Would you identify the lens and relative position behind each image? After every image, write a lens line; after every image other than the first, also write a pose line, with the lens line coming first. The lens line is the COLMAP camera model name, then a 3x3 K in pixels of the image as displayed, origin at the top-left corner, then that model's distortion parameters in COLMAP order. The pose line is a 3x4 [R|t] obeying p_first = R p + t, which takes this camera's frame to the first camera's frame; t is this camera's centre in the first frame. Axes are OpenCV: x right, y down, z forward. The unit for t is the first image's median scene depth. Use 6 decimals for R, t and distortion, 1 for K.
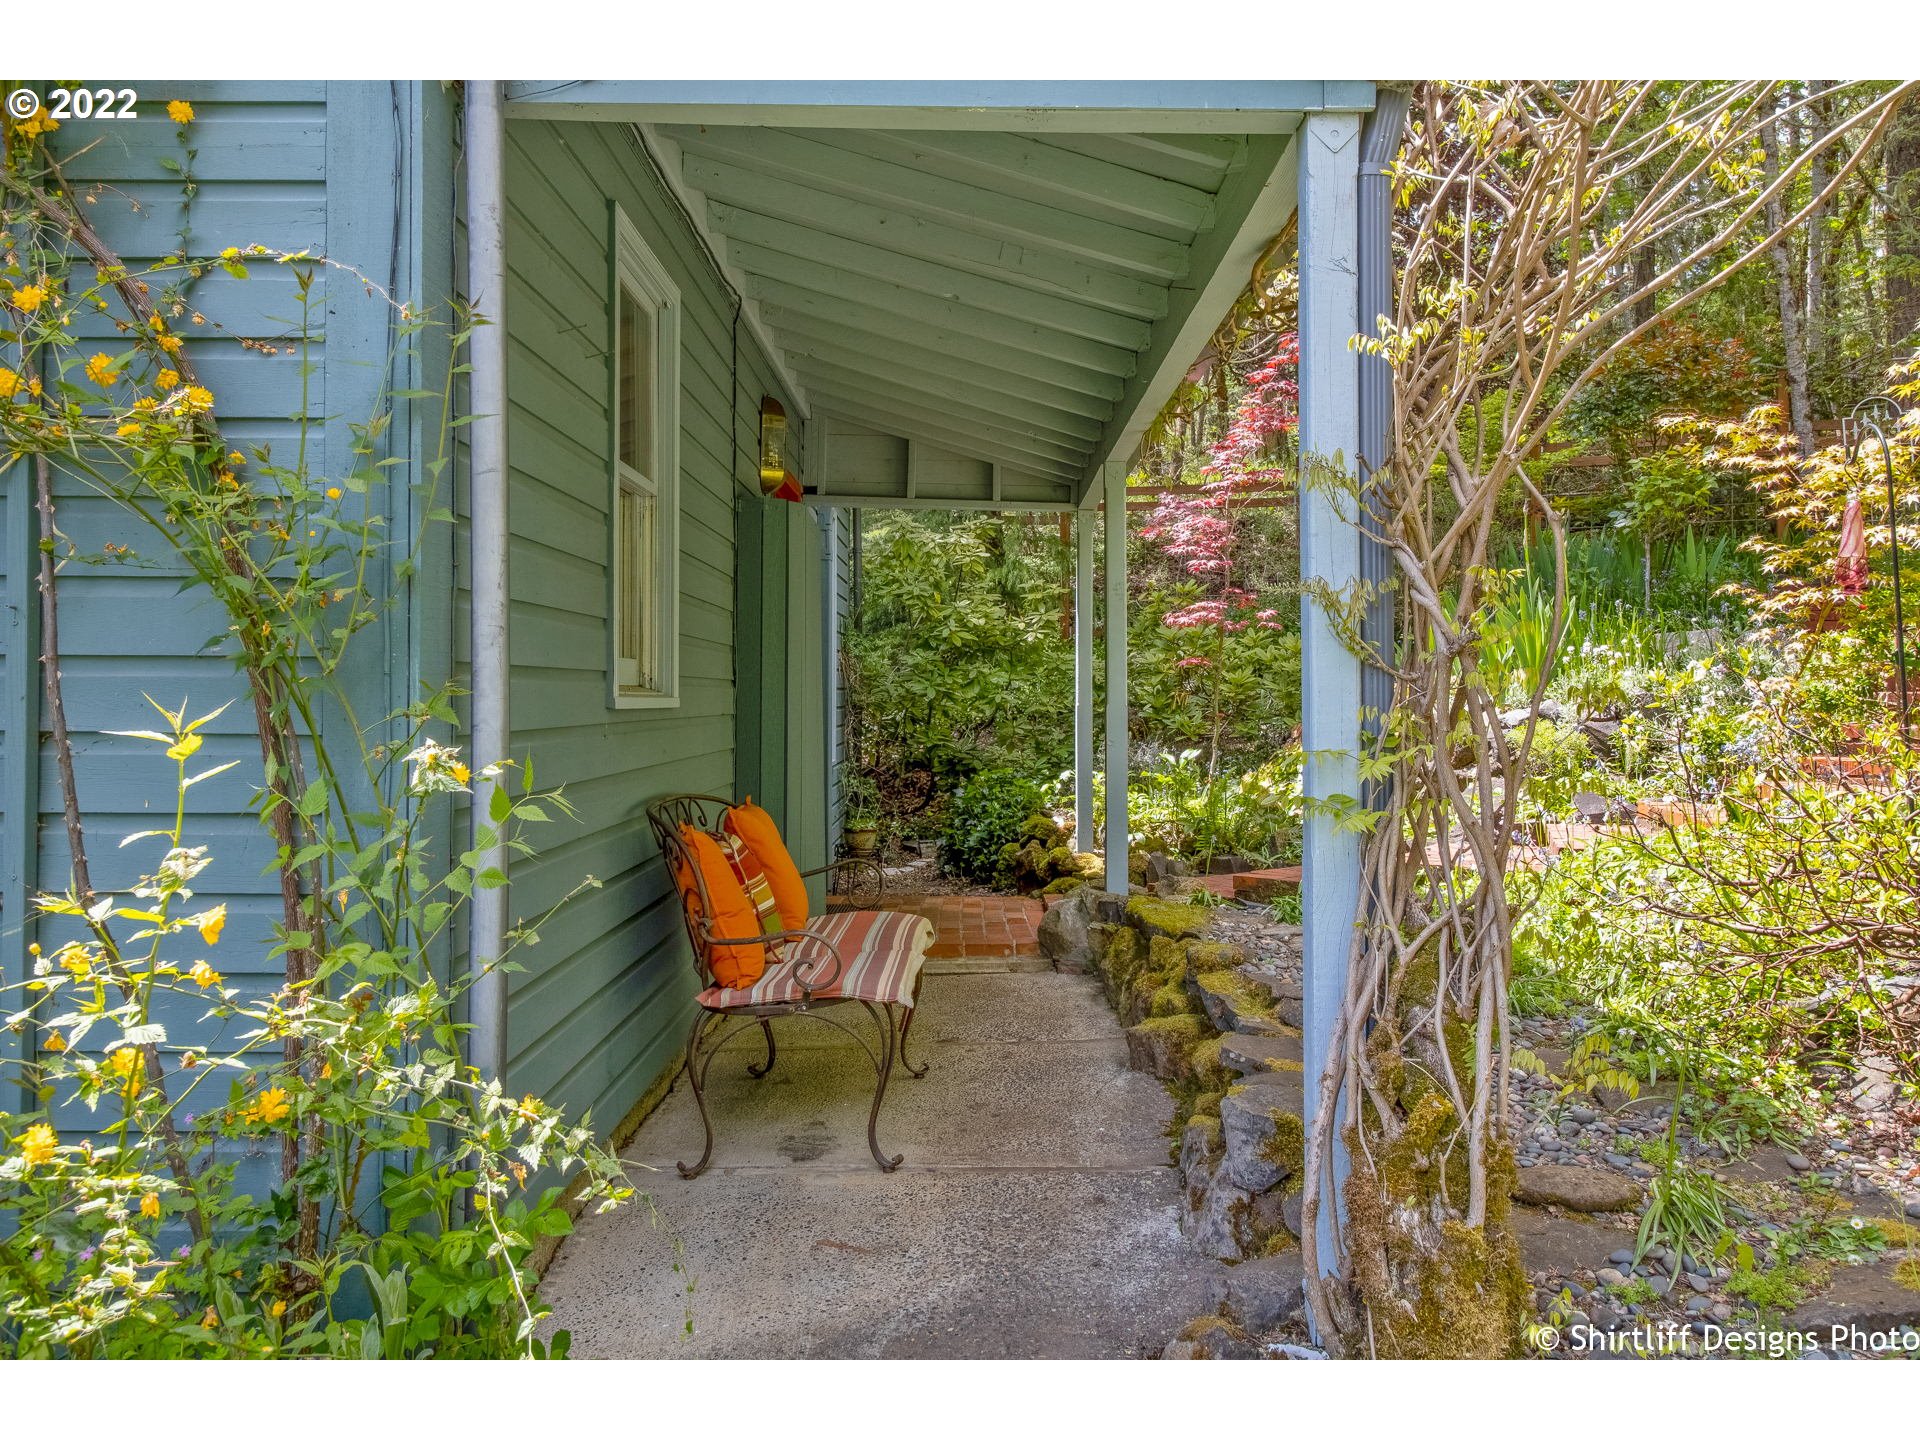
lens RADIAL K [[1544.5, 0, 961.8], [0, 1544.5, 716.7], [0, 0, 1]] dist [0.044745, -0.002331]
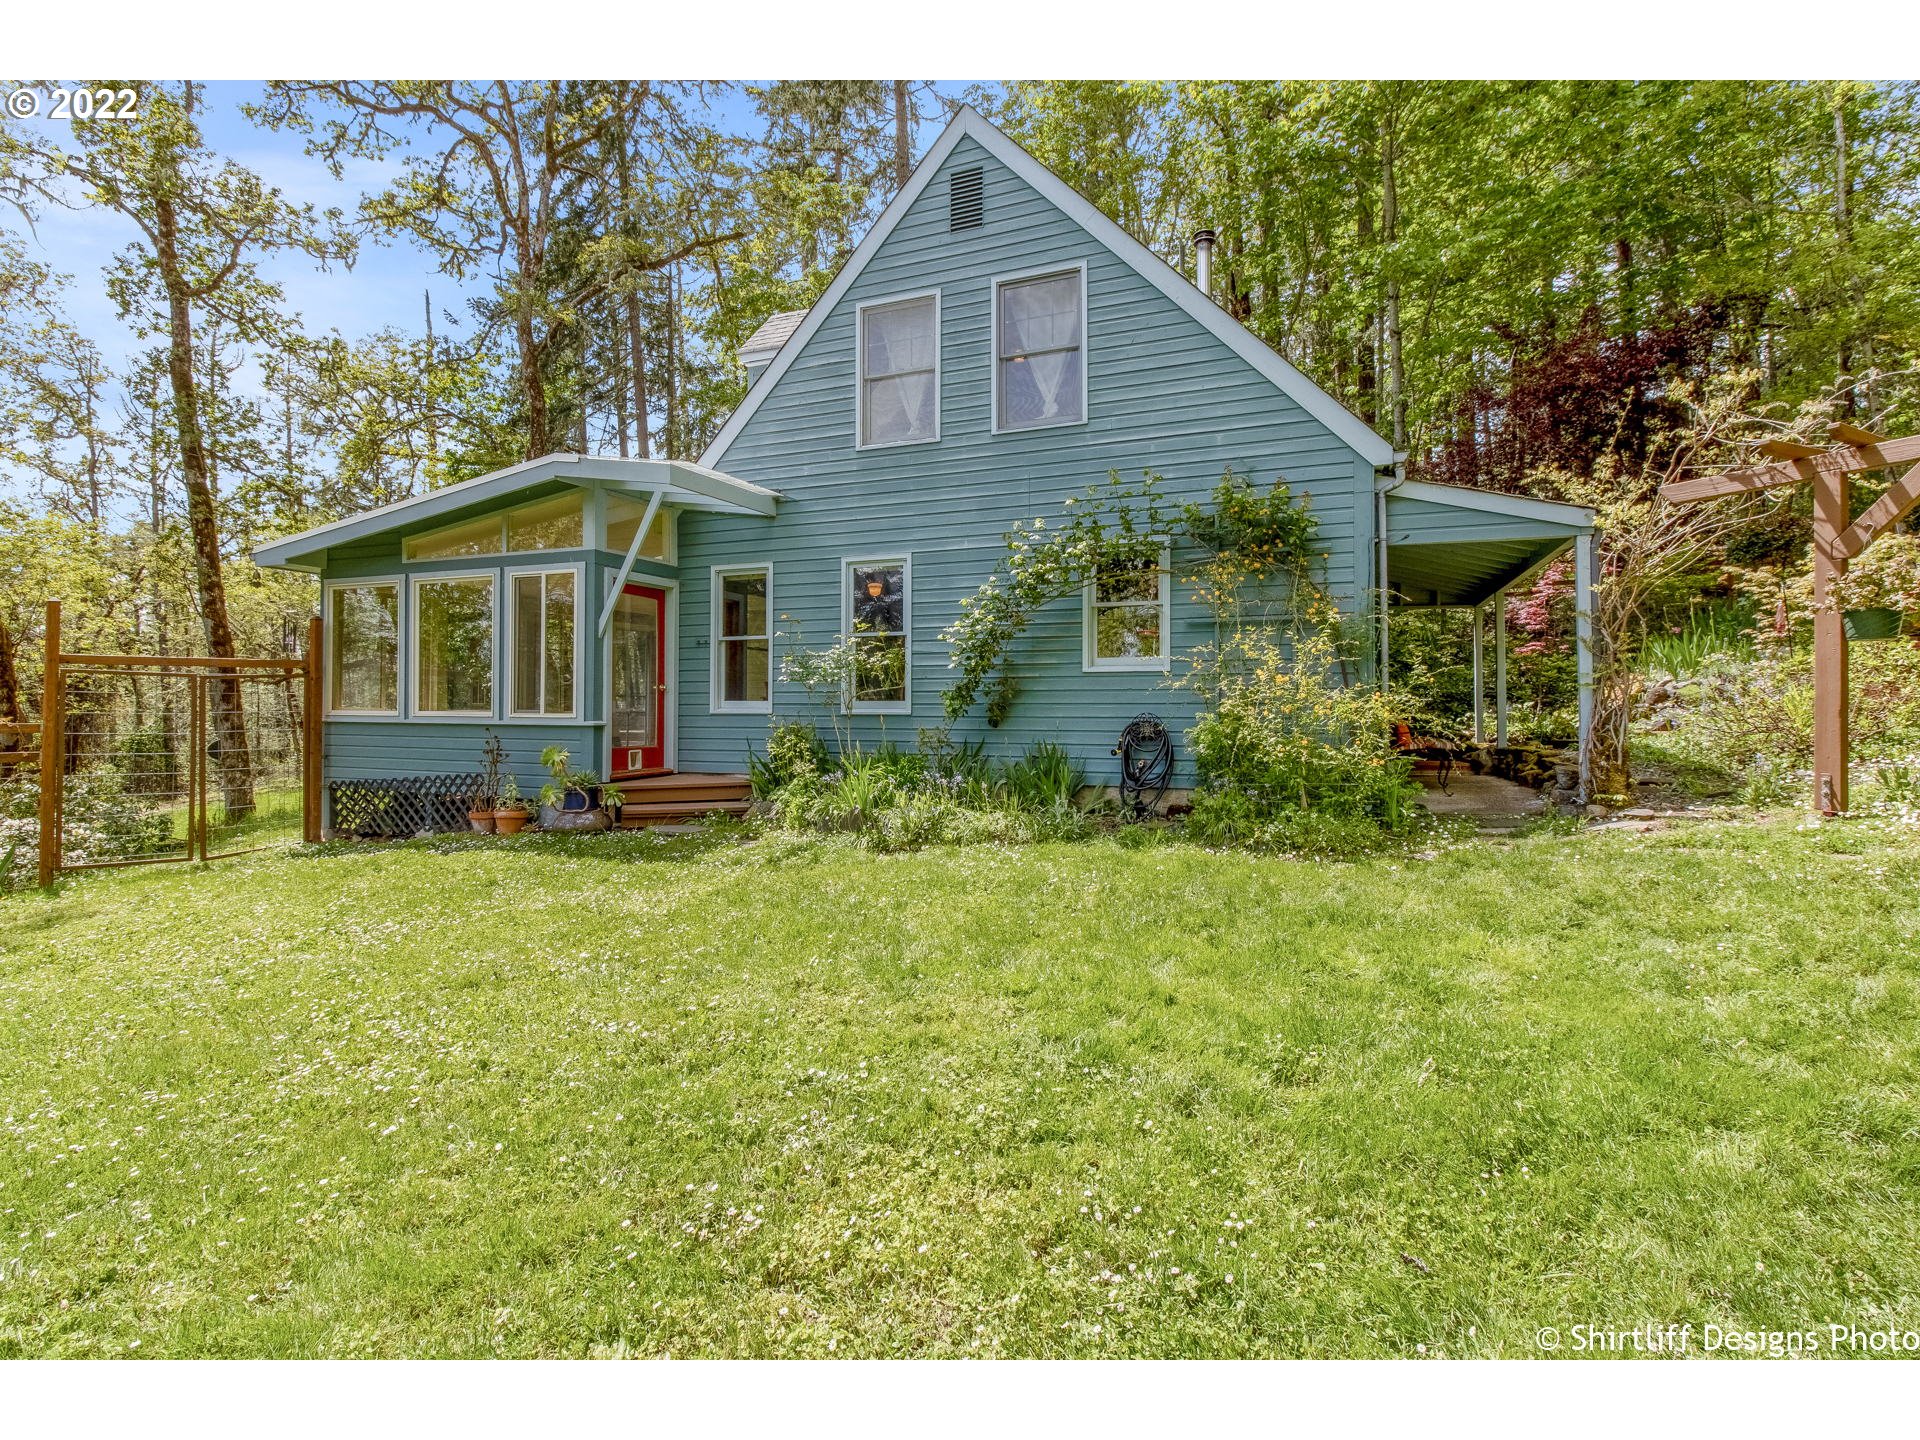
lens RADIAL K [[942.5, 0, 952.1], [0, 942.5, 710.2], [0, 0, 1]] dist [0.001727, 0.000131]
pose [[0.930167, -0.007882, -0.367051, -0.188439], [0.002272, 0.999874, -0.015715, 0.066791], [0.367129, 0.013783, 0.930068, -0.894118]]
